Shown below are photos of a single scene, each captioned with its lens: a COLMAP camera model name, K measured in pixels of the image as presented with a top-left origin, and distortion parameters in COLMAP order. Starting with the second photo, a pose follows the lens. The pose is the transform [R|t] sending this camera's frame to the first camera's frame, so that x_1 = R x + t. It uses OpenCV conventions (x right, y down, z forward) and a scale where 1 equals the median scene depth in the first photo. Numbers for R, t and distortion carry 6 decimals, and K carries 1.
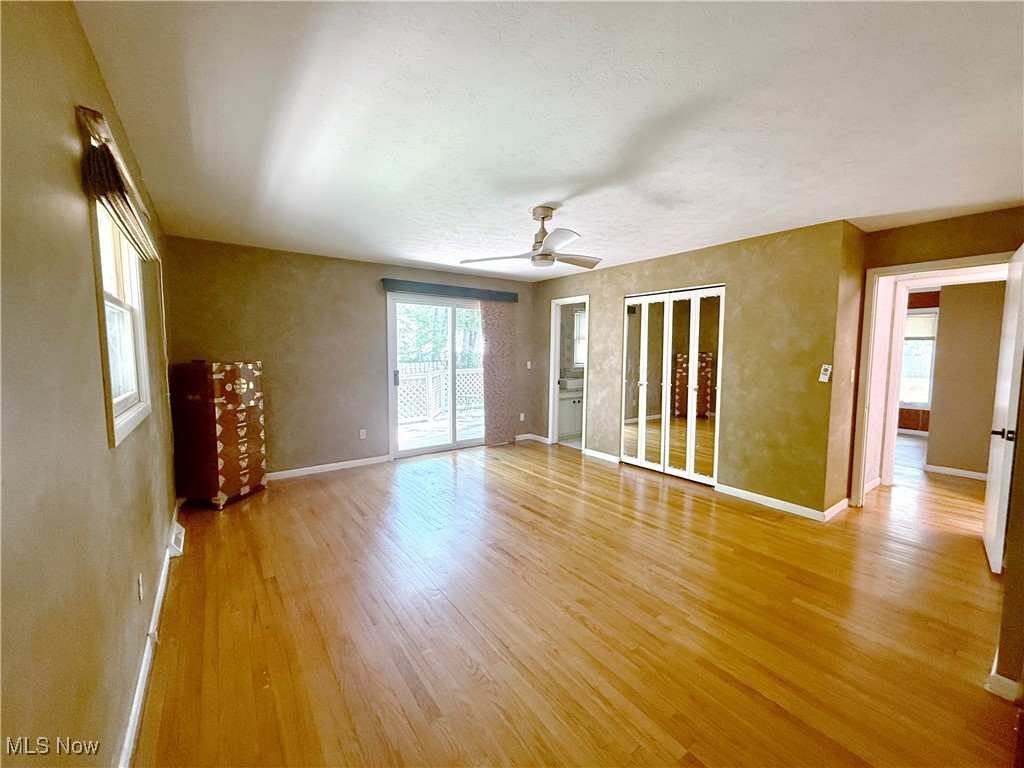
lens RADIAL K [[408.9, 0, 509.2], [0, 408.9, 383.5], [0, 0, 1]] dist [-0.001790, 0.000413]
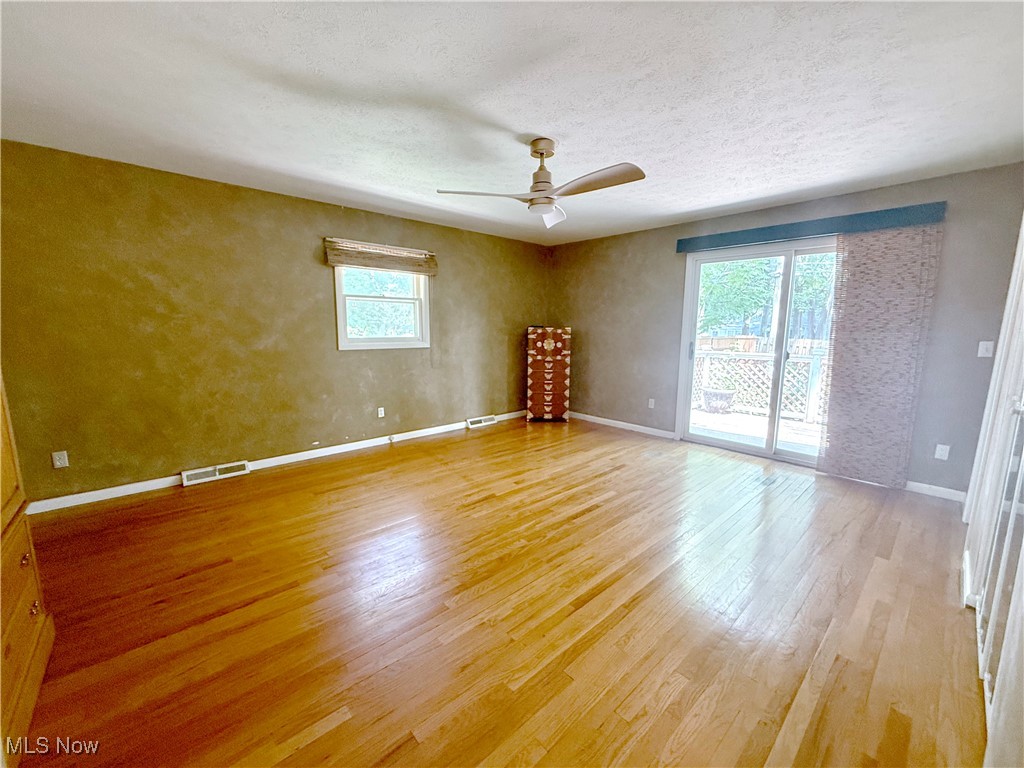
lens RADIAL K [[408.9, 0, 509.2], [0, 408.9, 383.5], [0, 0, 1]] dist [-0.001790, 0.000413]
pose [[0.107302, 0.142059, -0.984025, 0.749933], [-0.086258, 0.987338, 0.133131, -0.036362], [0.990478, 0.070595, 0.118197, 0.675215]]
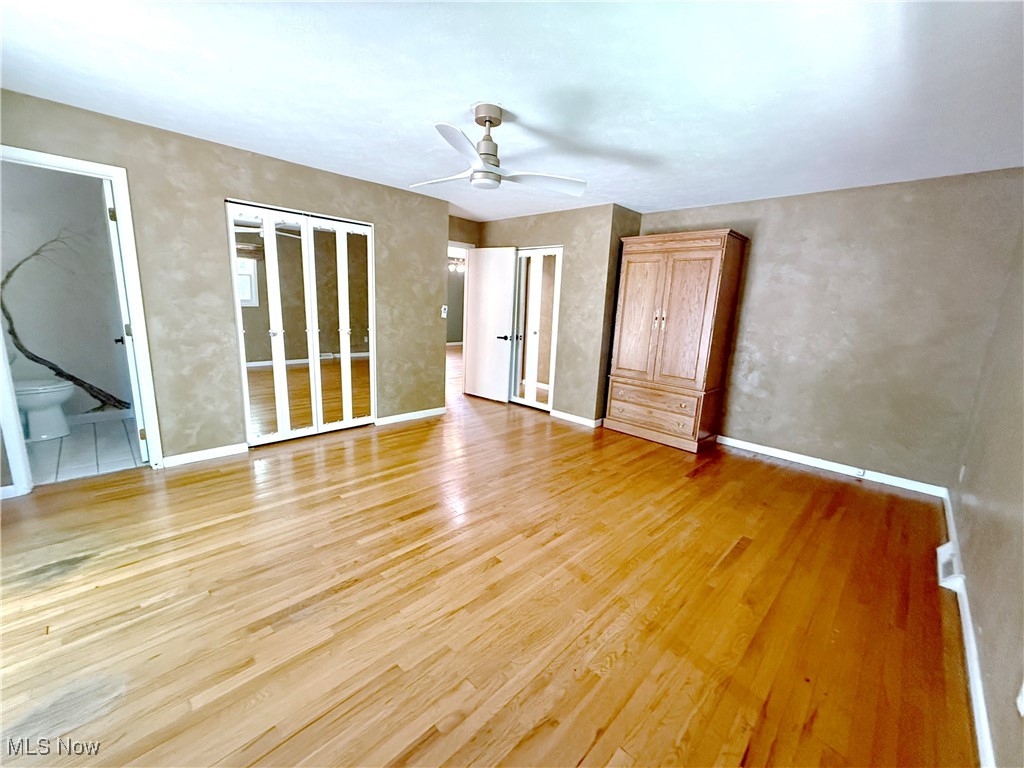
lens RADIAL K [[411.3, 0, 508.9], [0, 411.3, 384.5], [0, 0, 1]] dist [0.001051, 0.000221]
pose [[-0.161453, -0.209387, 0.964412, -0.598776], [0.031960, 0.975611, 0.217169, -0.070295], [-0.986363, 0.065885, -0.150823, 0.864929]]
